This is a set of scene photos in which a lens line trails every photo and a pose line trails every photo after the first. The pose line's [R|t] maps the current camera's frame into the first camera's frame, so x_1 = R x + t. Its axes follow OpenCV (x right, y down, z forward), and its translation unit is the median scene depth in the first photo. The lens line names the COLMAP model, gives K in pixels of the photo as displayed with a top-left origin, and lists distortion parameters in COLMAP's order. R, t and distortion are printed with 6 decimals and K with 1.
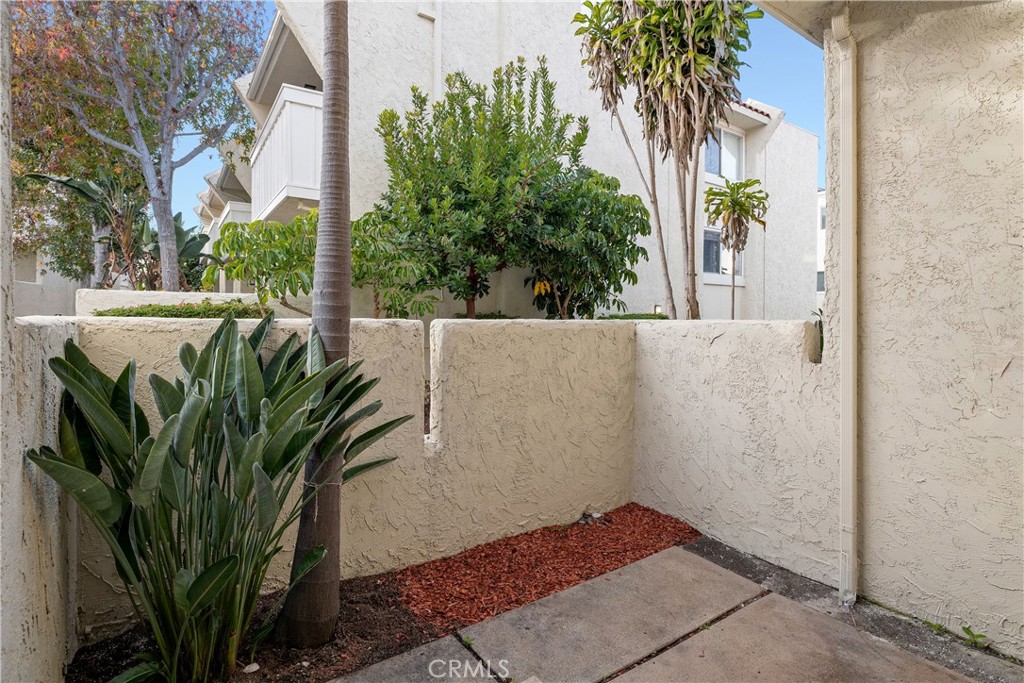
lens RADIAL K [[506.0, 0, 504.5], [0, 506.0, 318.1], [0, 0, 1]] dist [-0.007013, 0.001326]
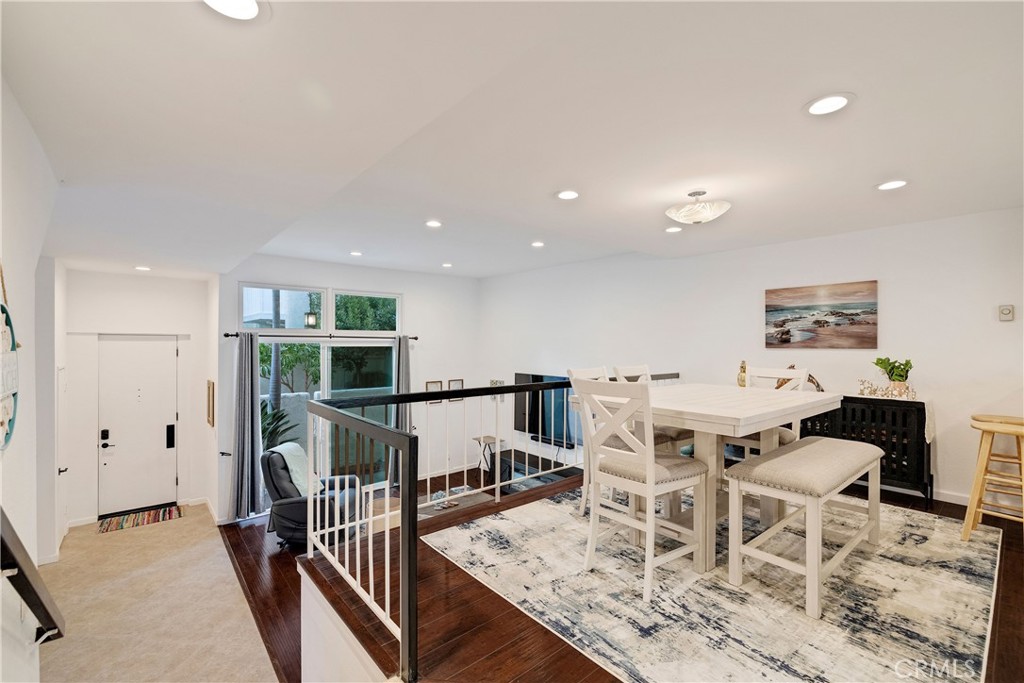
lens RADIAL K [[440.4, 0, 518.8], [0, 440.4, 344.5], [0, 0, 1]] dist [-0.001157, 0.001324]
pose [[0.991095, 0.004895, 0.133064, 0.798915], [-0.005621, 0.999971, 0.005081, -0.334900], [-0.133035, -0.005783, 0.991094, -1.946275]]
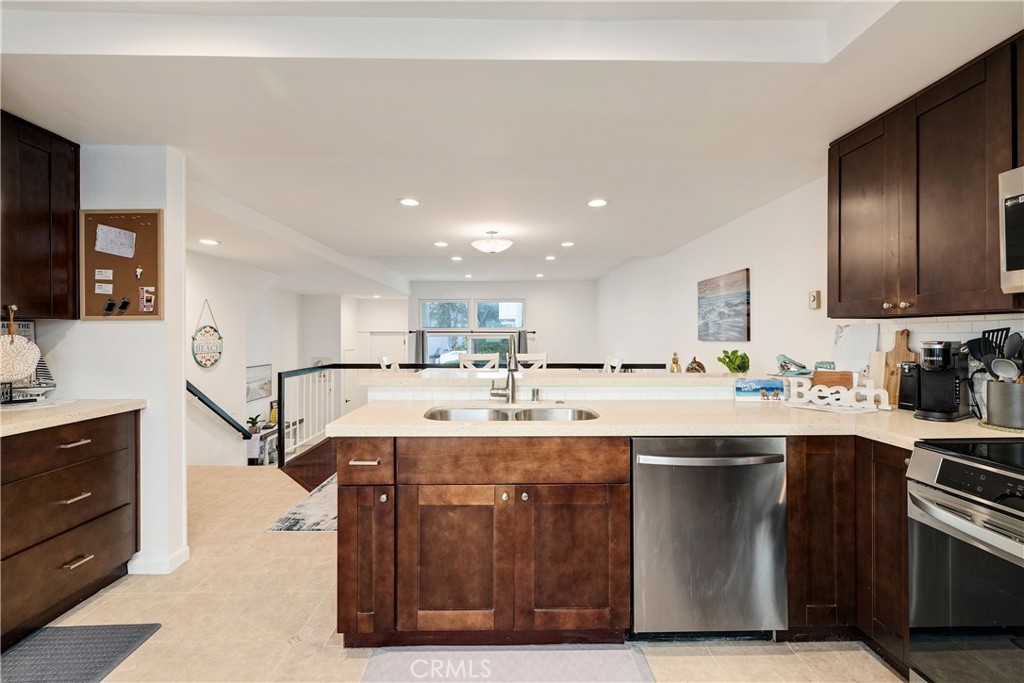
lens RADIAL K [[433.4, 0, 516.4], [0, 433.4, 334.5], [0, 0, 1]] dist [-0.000937, 0.000172]
pose [[0.846913, -0.000342, -0.531731, 2.018576], [0.000629, 1.000000, 0.000359, -0.339877], [0.531731, -0.000638, 0.846913, -2.143761]]
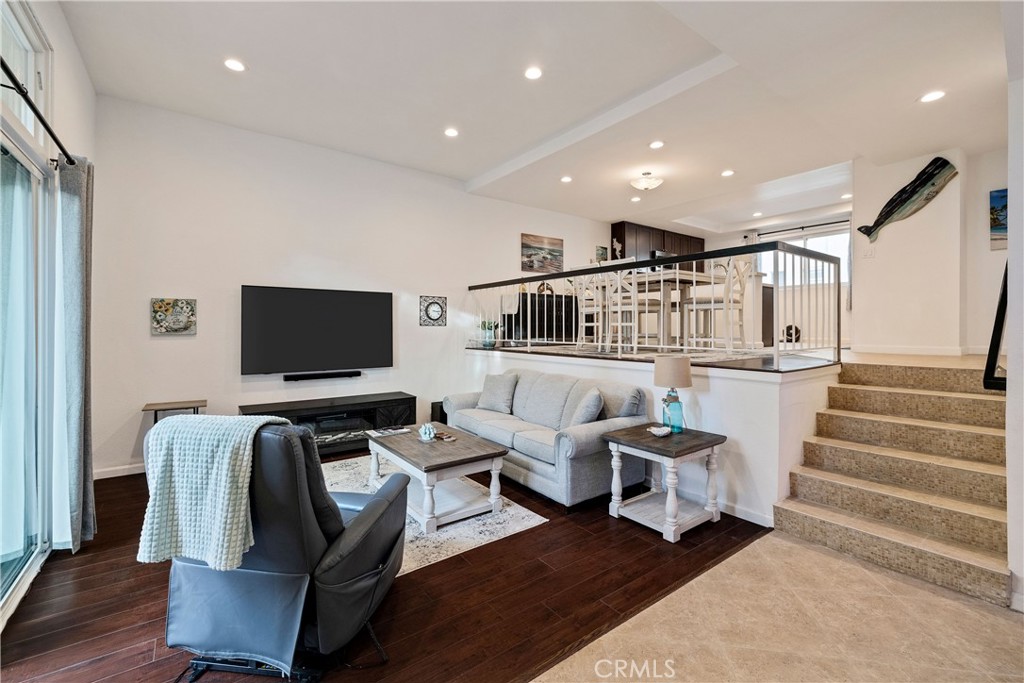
lens RADIAL K [[433.4, 0, 509.0], [0, 433.4, 324.5], [0, 0, 1]] dist [-0.000937, 0.000172]
pose [[-0.050361, 0.005032, 0.998718, -0.388866], [-0.002093, 0.999985, -0.005143, -0.038782], [-0.998729, -0.002350, -0.050350, -0.474787]]
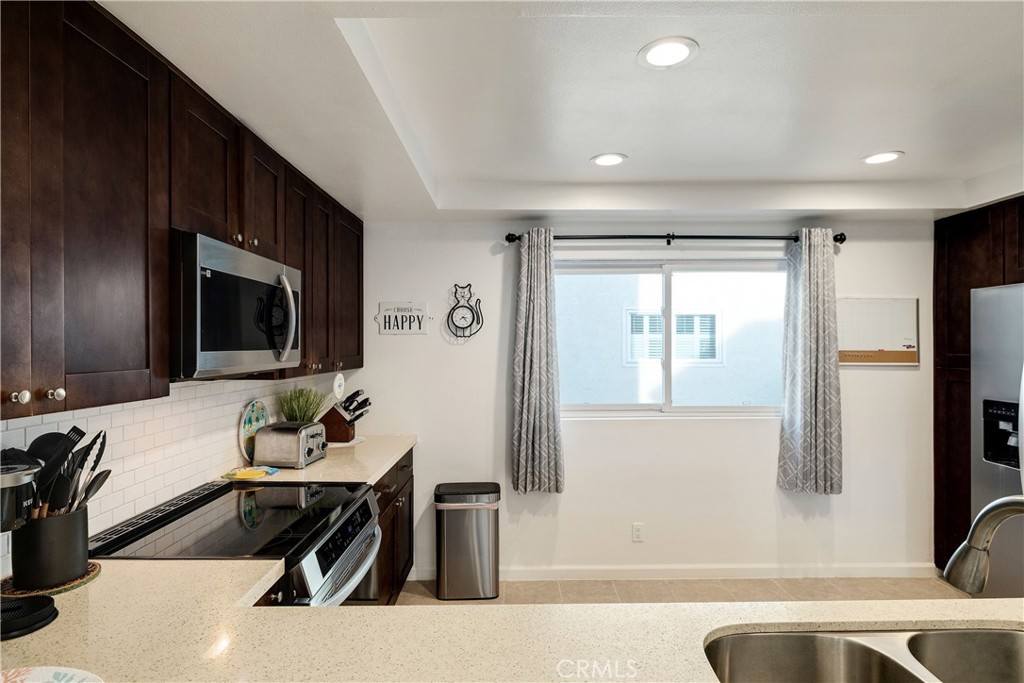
lens RADIAL K [[528.7, 0, 506.5], [0, 528.7, 350.2], [0, 0, 1]] dist [-0.000031, 0.002809]
pose [[-0.822312, 0.000225, 0.569036, 1.733617], [0.003894, 0.999979, 0.005231, -0.406692], [-0.569023, 0.006517, -0.822296, -1.282385]]
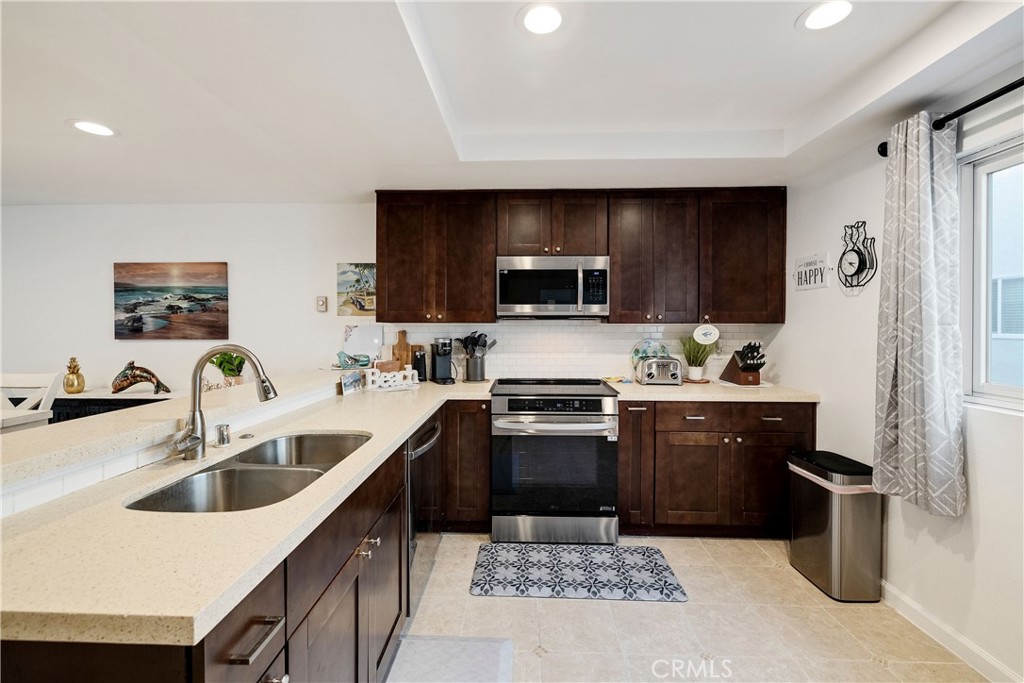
lens RADIAL K [[433.4, 0, 507.7], [0, 433.4, 329.6], [0, 0, 1]] dist [-0.000937, 0.000172]
pose [[0.586822, -0.005821, 0.809695, 1.477289], [-0.005138, 0.999927, 0.010912, -0.361120], [-0.809700, -0.010563, 0.586749, -2.056777]]
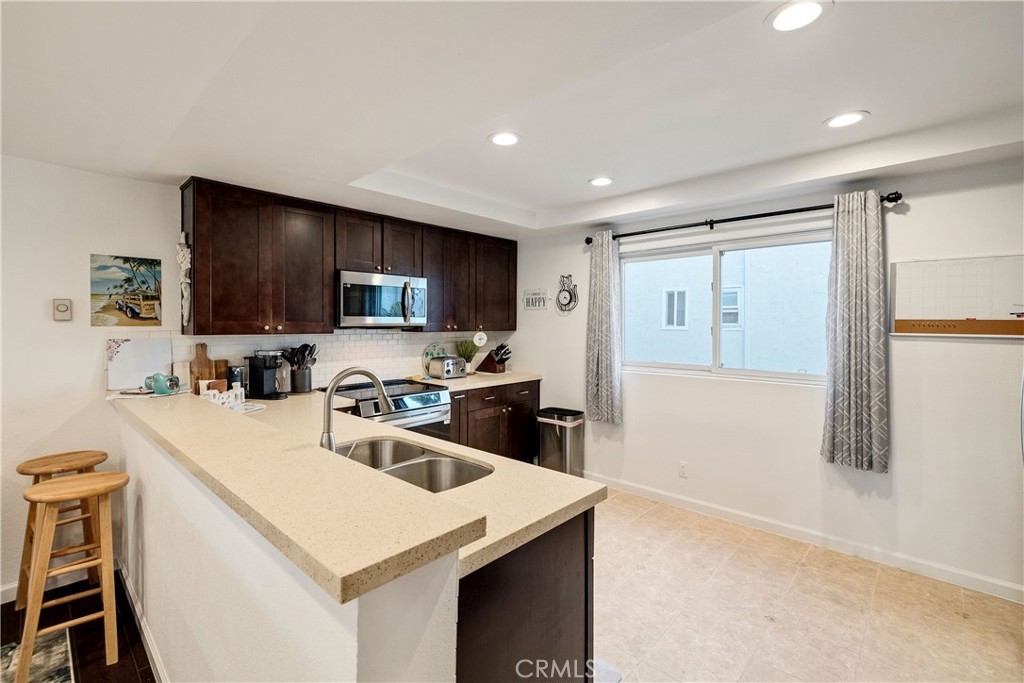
lens RADIAL K [[440.4, 0, 509.3], [0, 440.4, 329.7], [0, 0, 1]] dist [-0.001157, 0.001324]
pose [[-0.217252, -0.012208, 0.976039, 1.168993], [-0.003473, 0.999925, 0.011734, -0.386987], [-0.976109, -0.000841, -0.217278, -1.654189]]
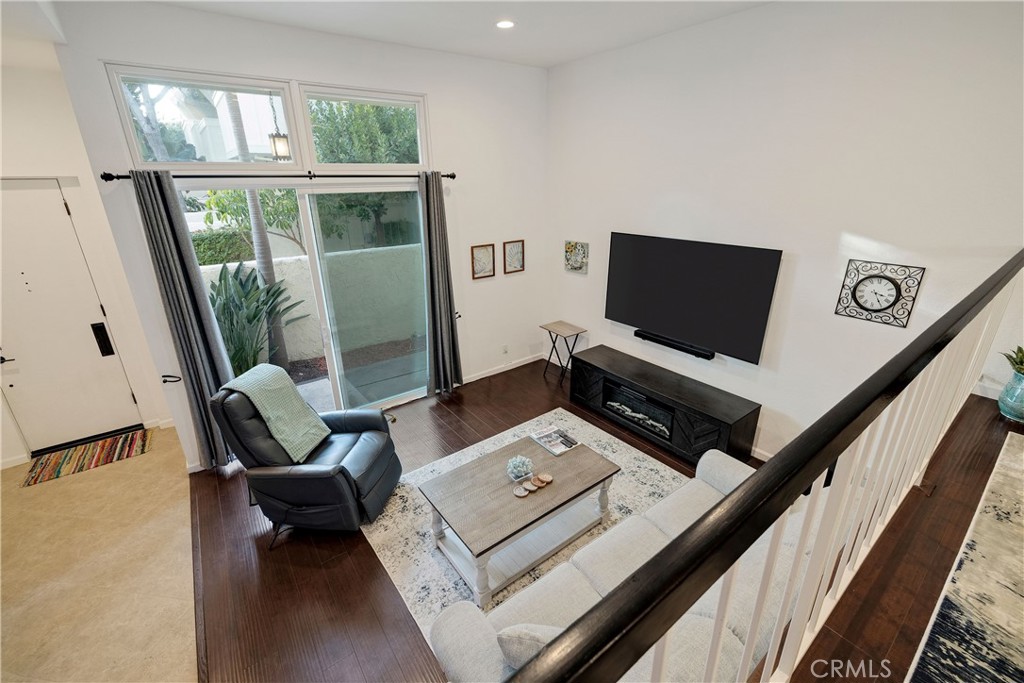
lens RADIAL K [[433.4, 0, 512.6], [0, 433.4, 335.2], [0, 0, 1]] dist [-0.000937, 0.000172]
pose [[0.998098, -0.031129, 0.053209, 0.675901], [0.011132, 0.939964, 0.341093, -0.344742], [-0.060633, -0.339852, 0.938523, -1.093157]]
